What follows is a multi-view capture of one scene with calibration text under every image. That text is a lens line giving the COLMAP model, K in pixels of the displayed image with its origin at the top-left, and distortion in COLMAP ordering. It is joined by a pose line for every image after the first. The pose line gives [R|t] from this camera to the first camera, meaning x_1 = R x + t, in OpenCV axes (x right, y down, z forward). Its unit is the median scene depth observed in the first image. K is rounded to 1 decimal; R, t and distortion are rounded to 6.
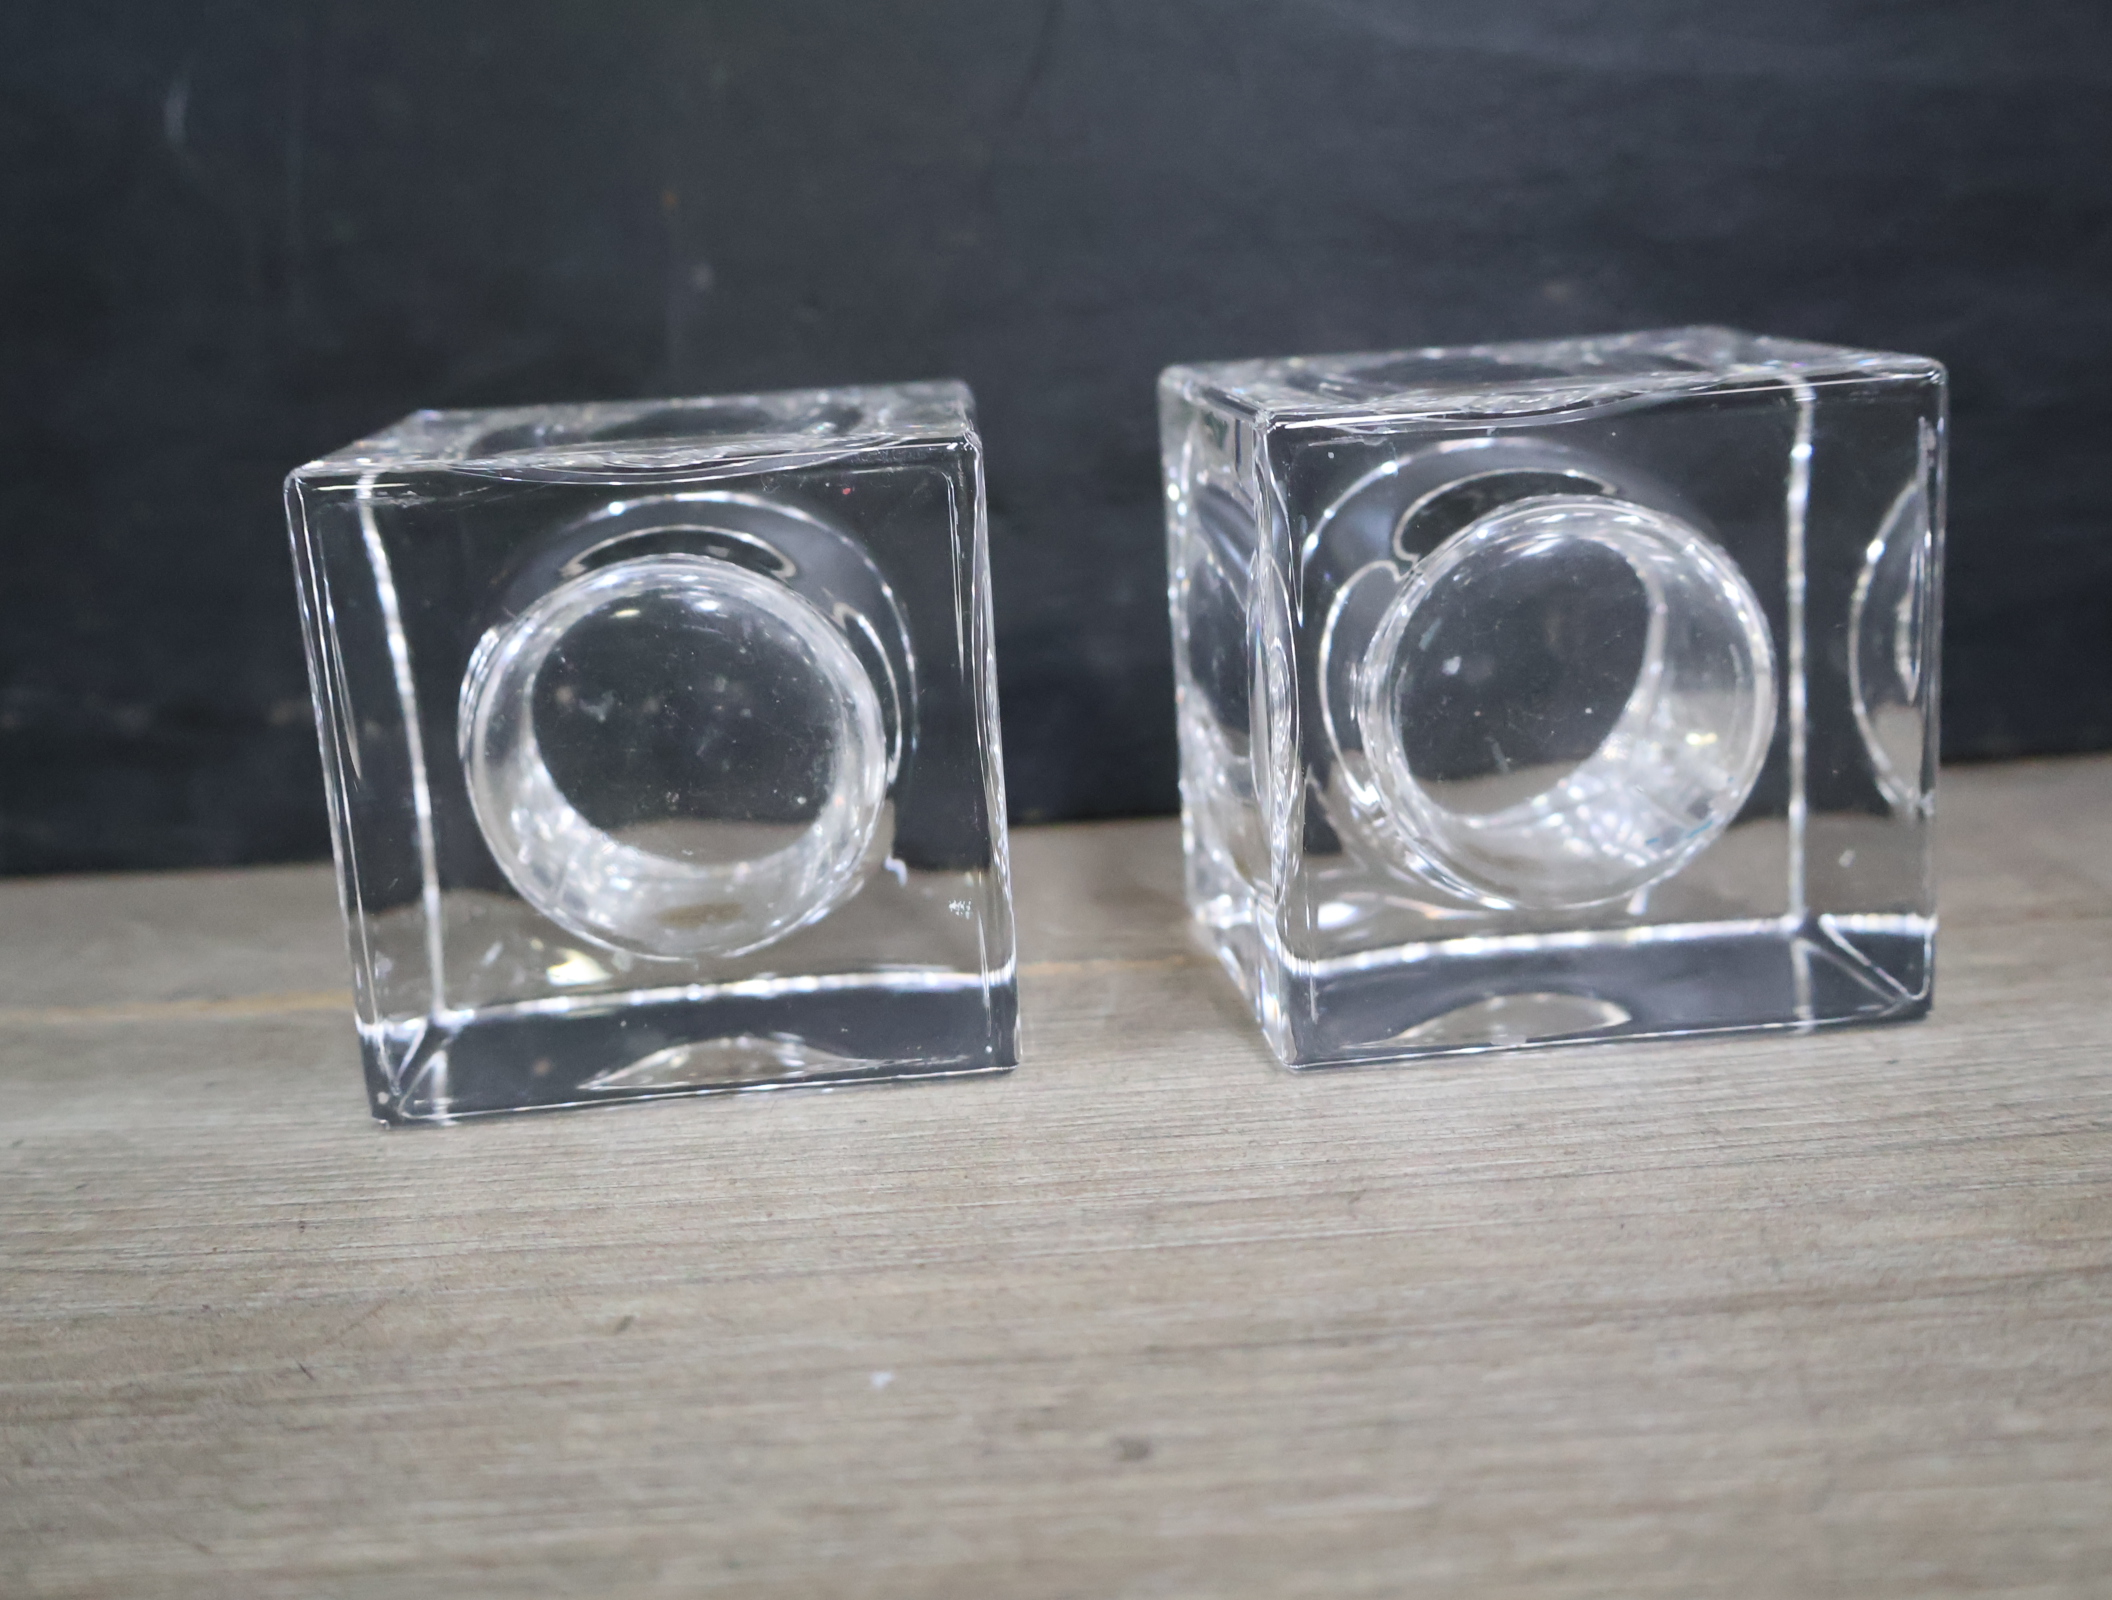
lens RADIAL K [[2133.9, 0, 1056.0], [0, 2133.9, 800.0], [0, 0, 1]] dist [0.020058, -0.004367]
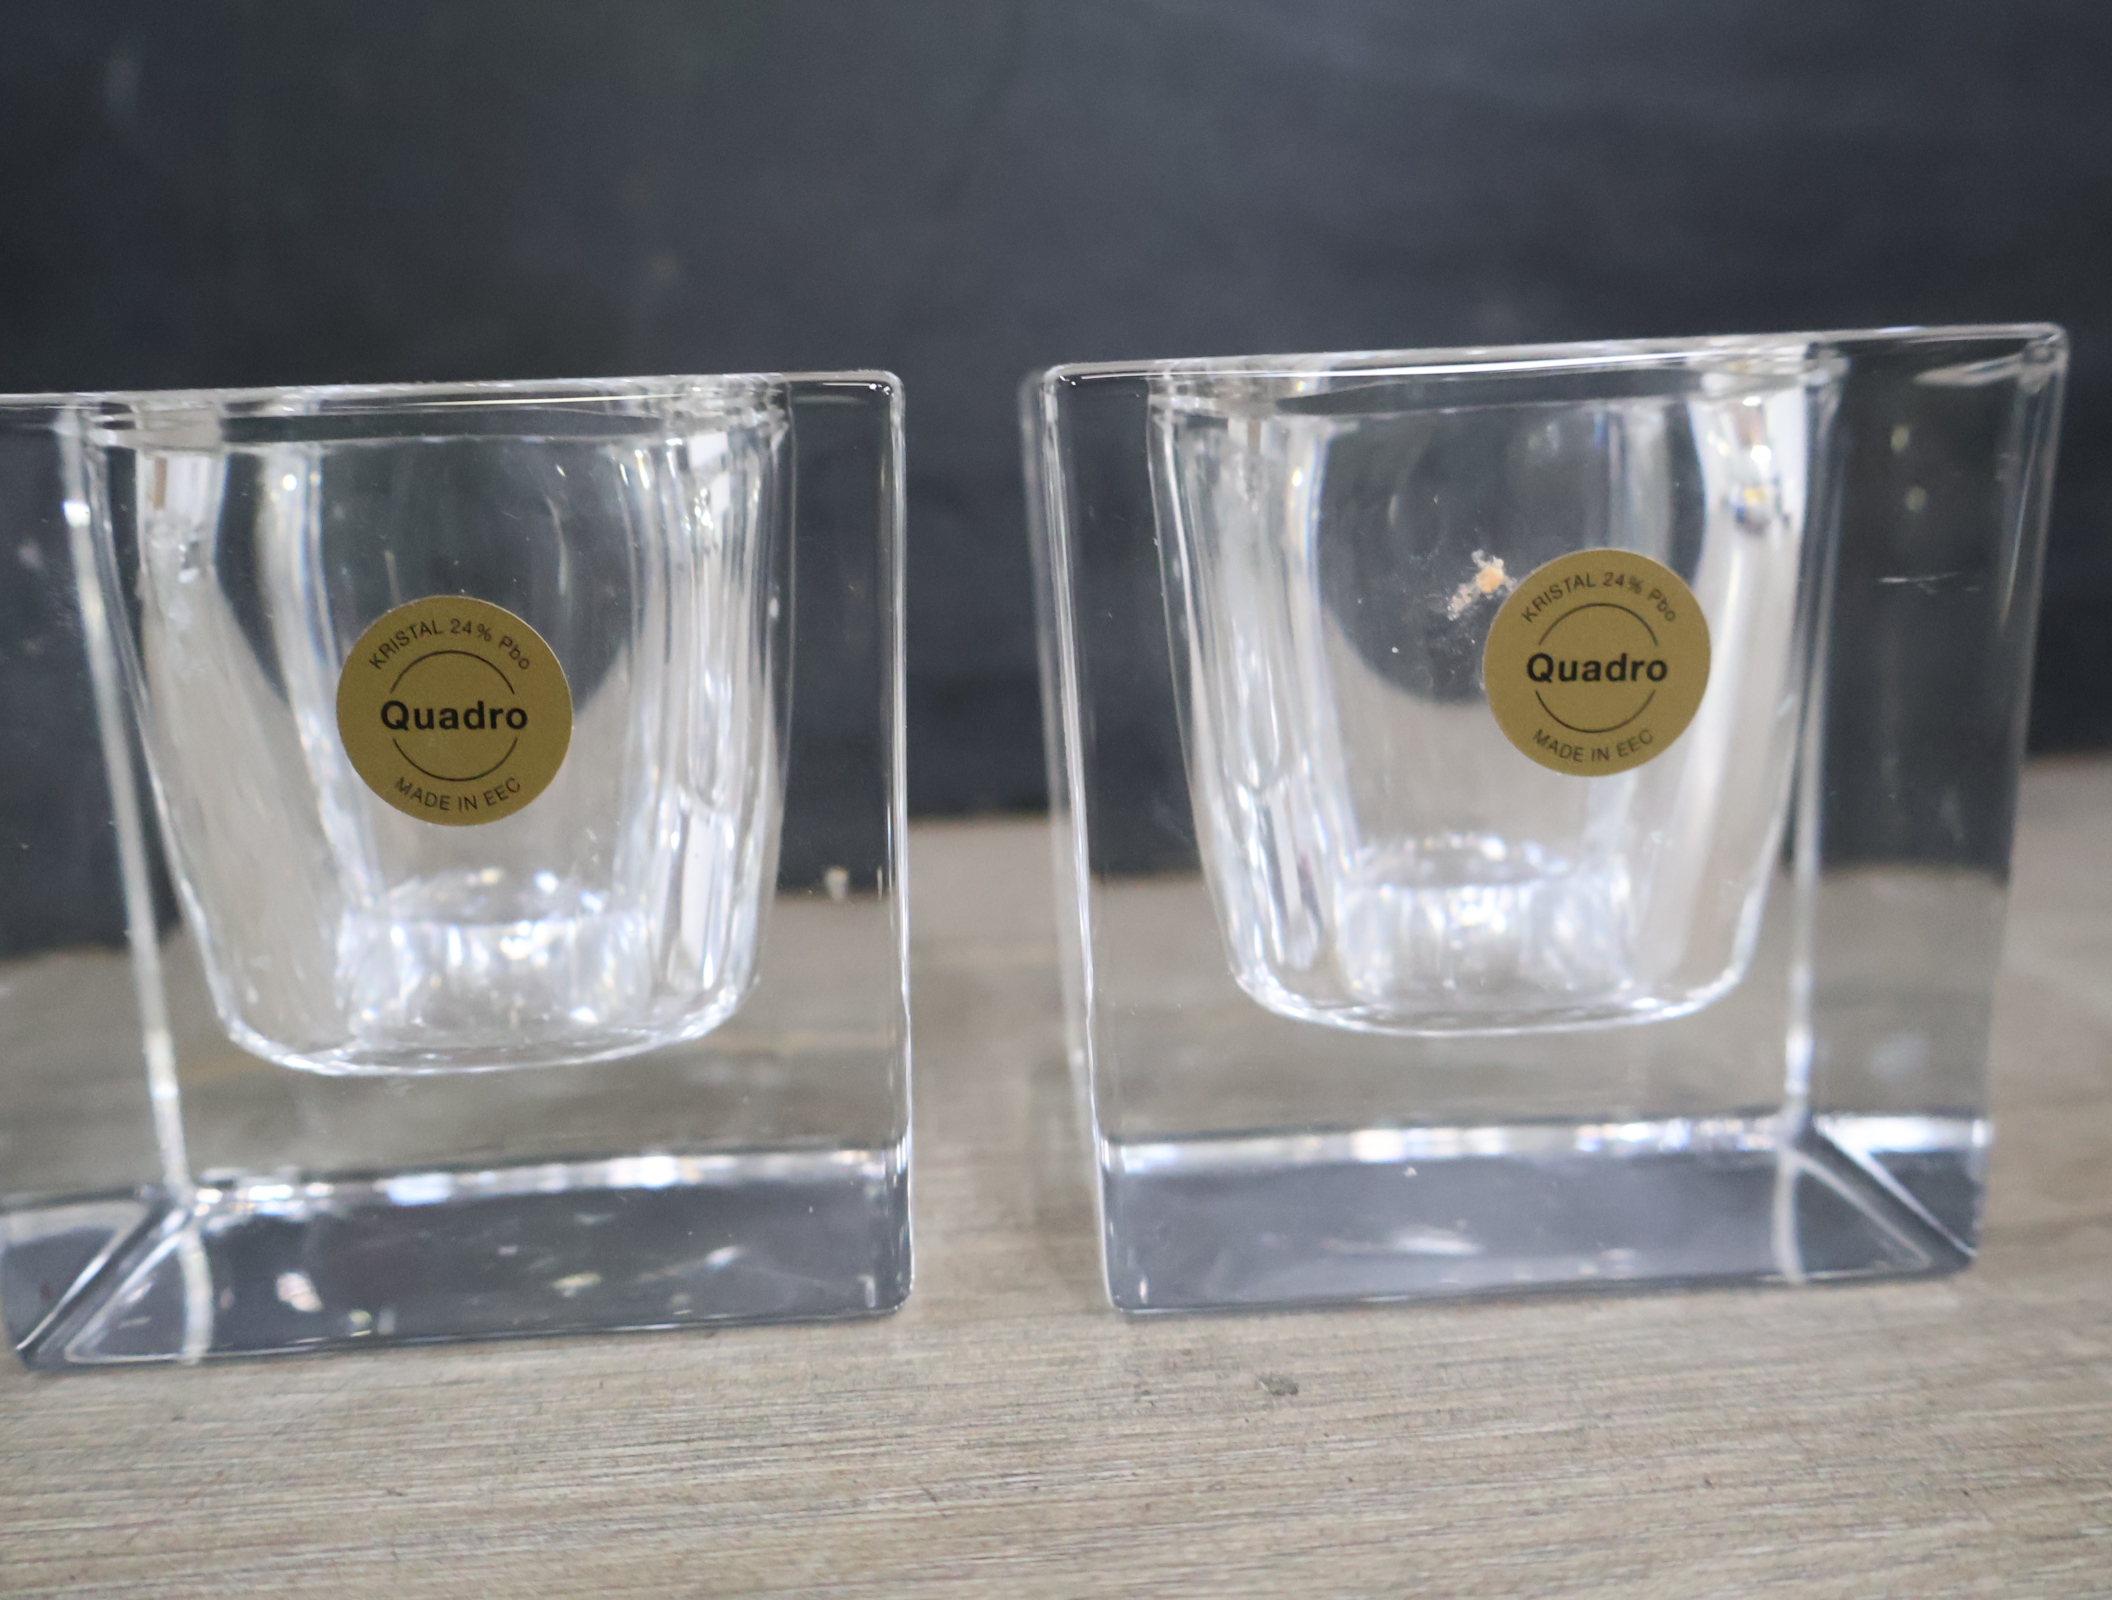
lens RADIAL K [[2133.9, 0, 1056.0], [0, 2133.9, 800.0], [0, 0, 1]] dist [0.020058, -0.004367]
pose [[0.994898, 0.013603, 0.099966, -0.162454], [-0.013089, 0.999898, -0.005792, 0.017354], [-0.100034, 0.004454, 0.994974, -0.042188]]
